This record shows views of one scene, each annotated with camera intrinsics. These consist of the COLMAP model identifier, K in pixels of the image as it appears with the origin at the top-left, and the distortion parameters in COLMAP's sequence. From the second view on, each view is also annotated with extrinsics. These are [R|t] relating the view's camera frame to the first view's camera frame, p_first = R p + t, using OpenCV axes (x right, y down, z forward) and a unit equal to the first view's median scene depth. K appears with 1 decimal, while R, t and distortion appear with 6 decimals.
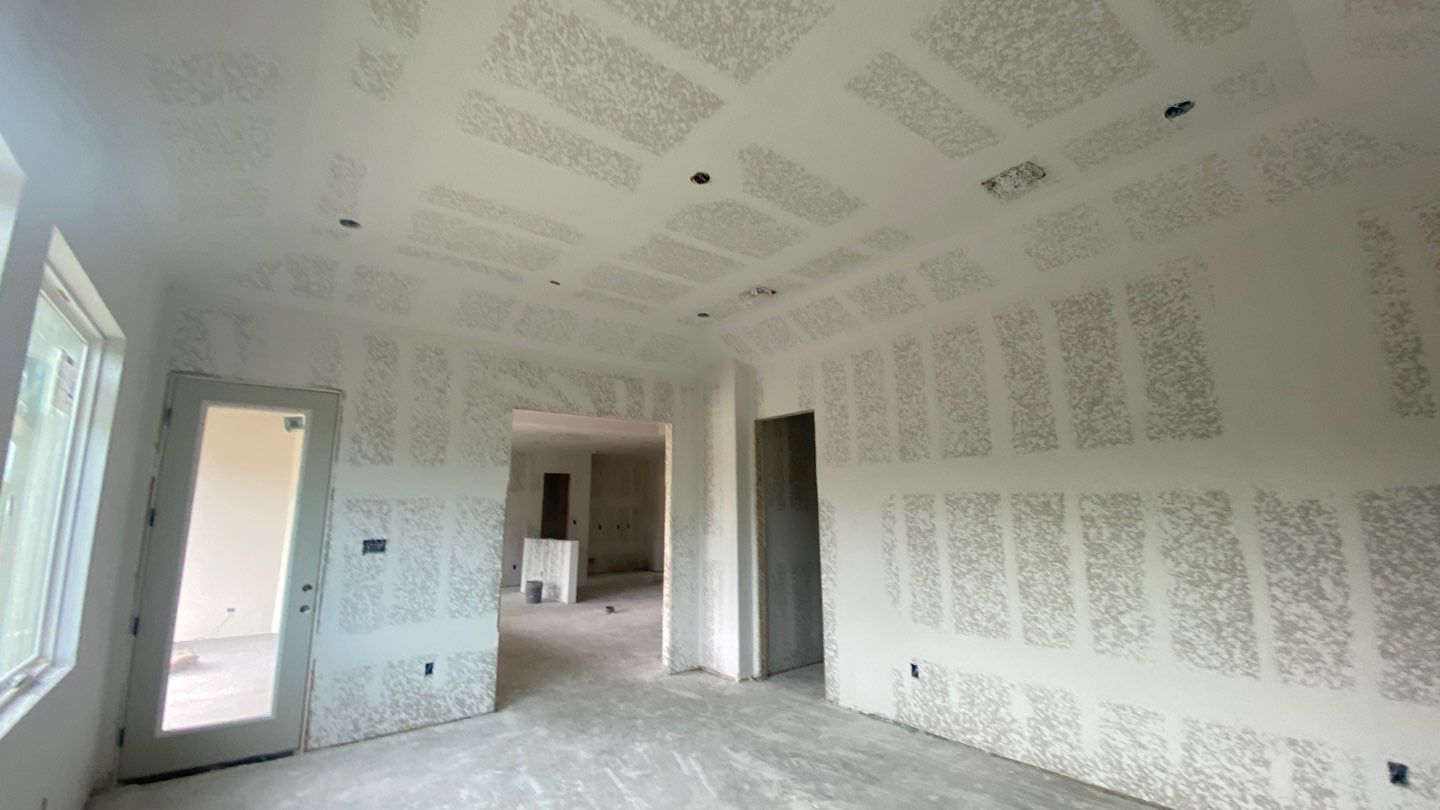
lens RADIAL K [[591.7, 0, 728.1], [0, 591.7, 400.2], [0, 0, 1]] dist [0.002939, -0.015791]
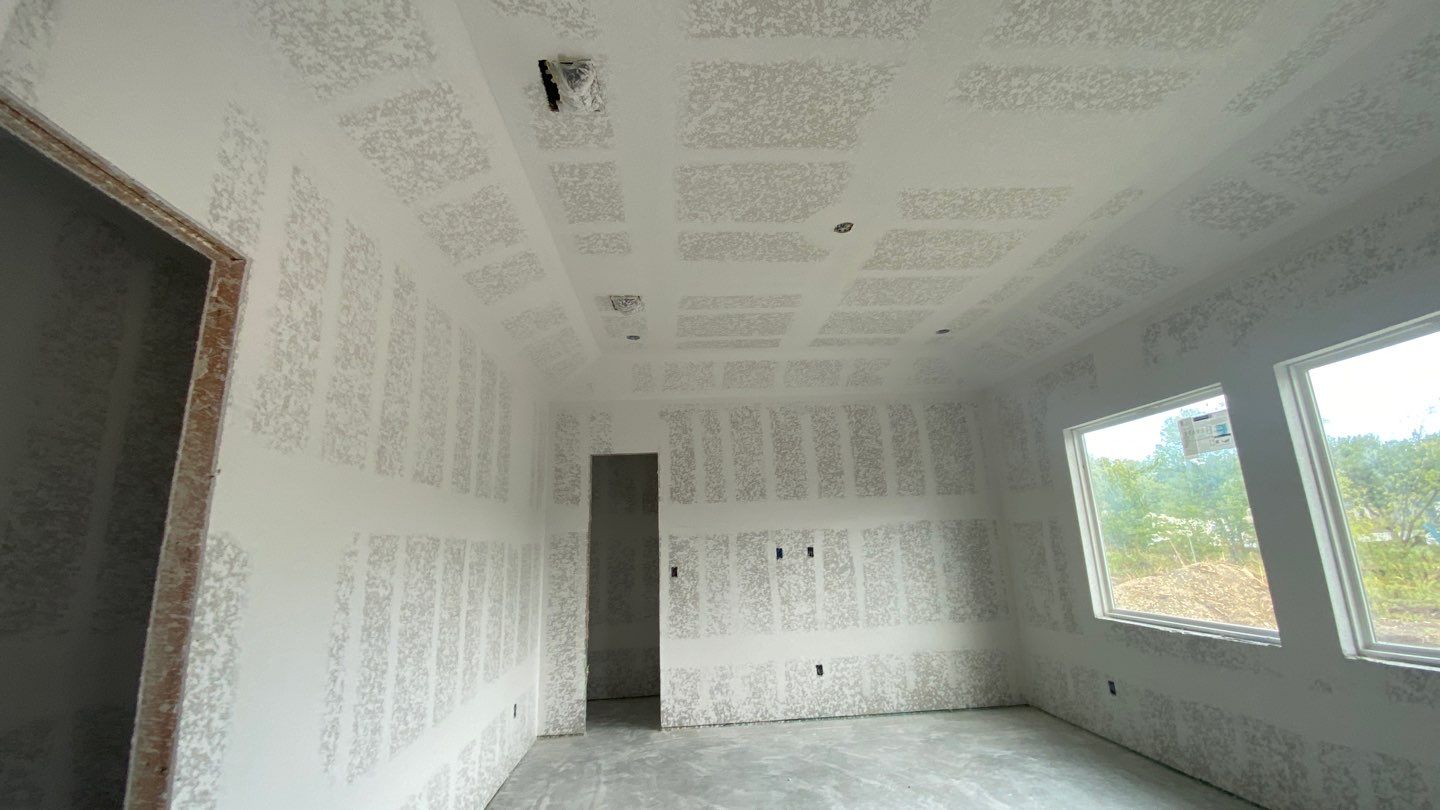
lens RADIAL K [[576.9, 0, 716.8], [0, 576.9, 409.5], [0, 0, 1]] dist [0.034277, -0.028690]
pose [[-0.810349, 0.164066, 0.562509, -0.280466], [-0.066493, 0.928050, -0.366472, 0.233370], [-0.582162, -0.334373, -0.741136, 1.279674]]
